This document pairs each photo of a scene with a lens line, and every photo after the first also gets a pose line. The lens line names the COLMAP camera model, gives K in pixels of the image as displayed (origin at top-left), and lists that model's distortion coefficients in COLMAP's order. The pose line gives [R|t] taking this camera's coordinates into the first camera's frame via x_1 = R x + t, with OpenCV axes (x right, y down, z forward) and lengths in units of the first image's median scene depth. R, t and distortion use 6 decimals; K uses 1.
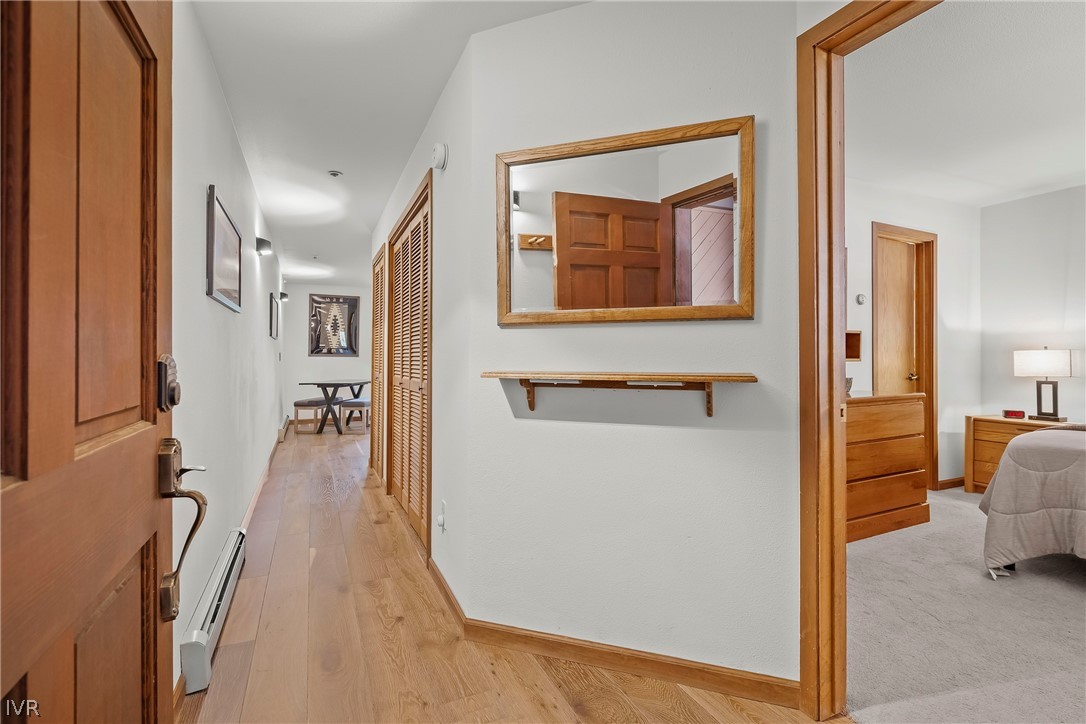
lens RADIAL K [[499.5, 0, 533.6], [0, 499.5, 349.9], [0, 0, 1]] dist [-0.004468, -0.001349]
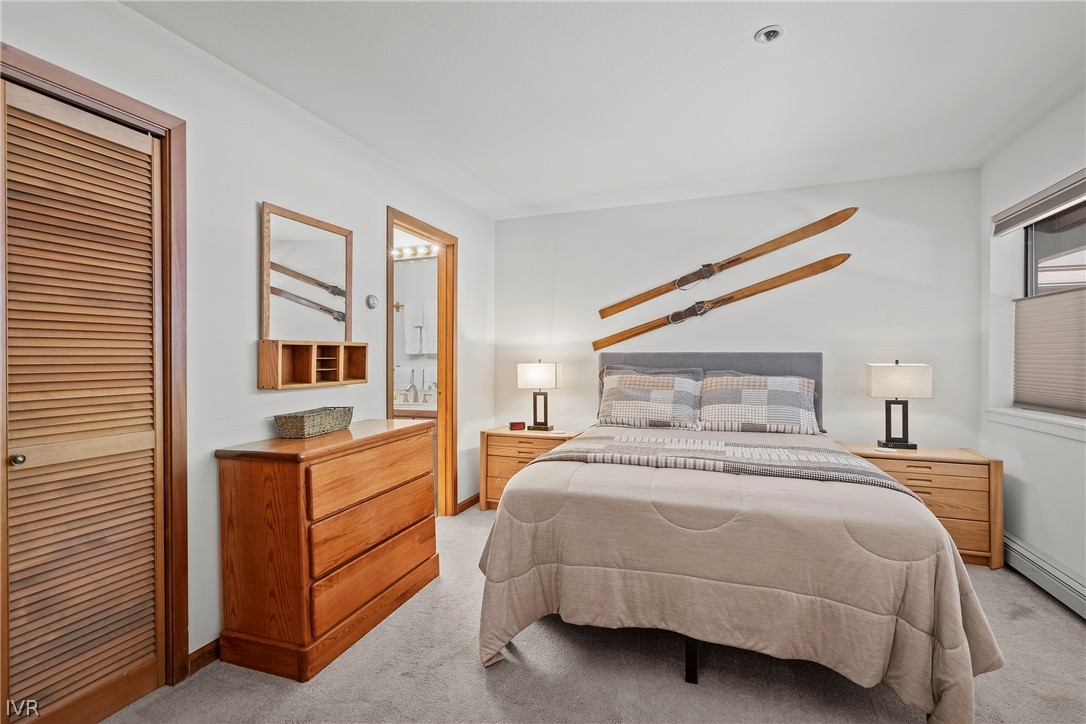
lens RADIAL K [[497.6, 0, 543.7], [0, 497.6, 357.0], [0, 0, 1]] dist [0.003332, 0.000827]
pose [[0.693630, -0.004626, 0.720317, 0.280197], [-0.006464, 0.999899, 0.012647, -0.026604], [-0.720303, -0.013428, 0.693530, 0.264531]]
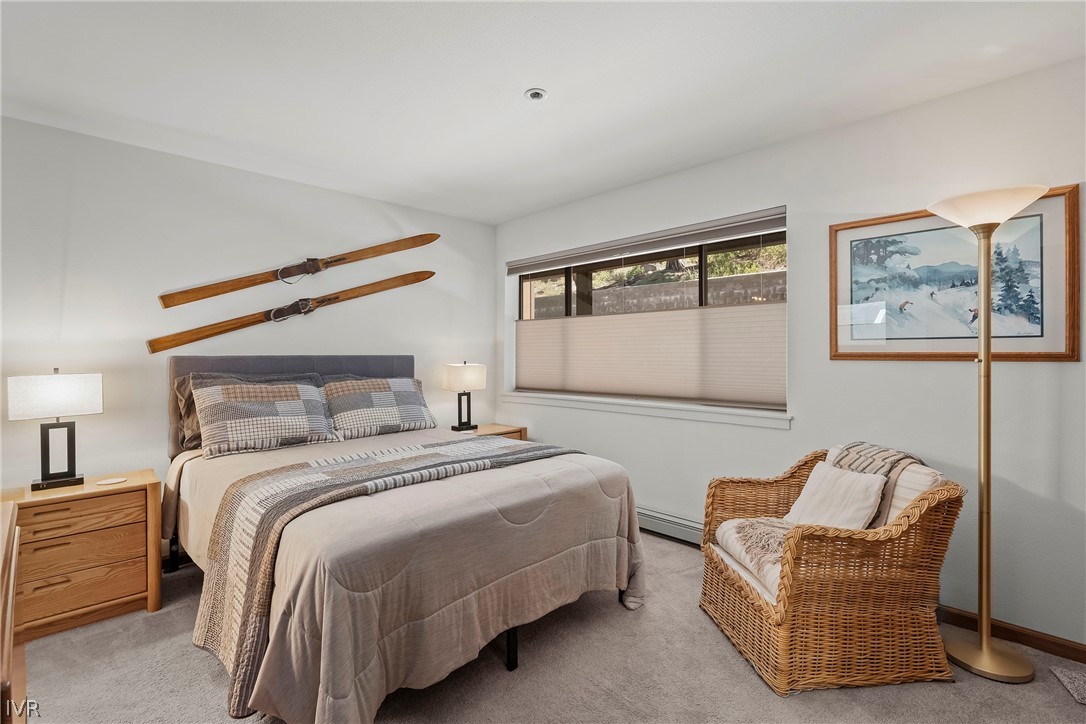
lens RADIAL K [[499.5, 0, 533.6], [0, 499.5, 349.9], [0, 0, 1]] dist [-0.004468, -0.001349]
pose [[-0.347618, 0.004726, 0.937624, 0.234217], [-0.009659, 0.999916, -0.008621, -0.030998], [-0.937586, -0.012054, -0.347543, 0.664630]]
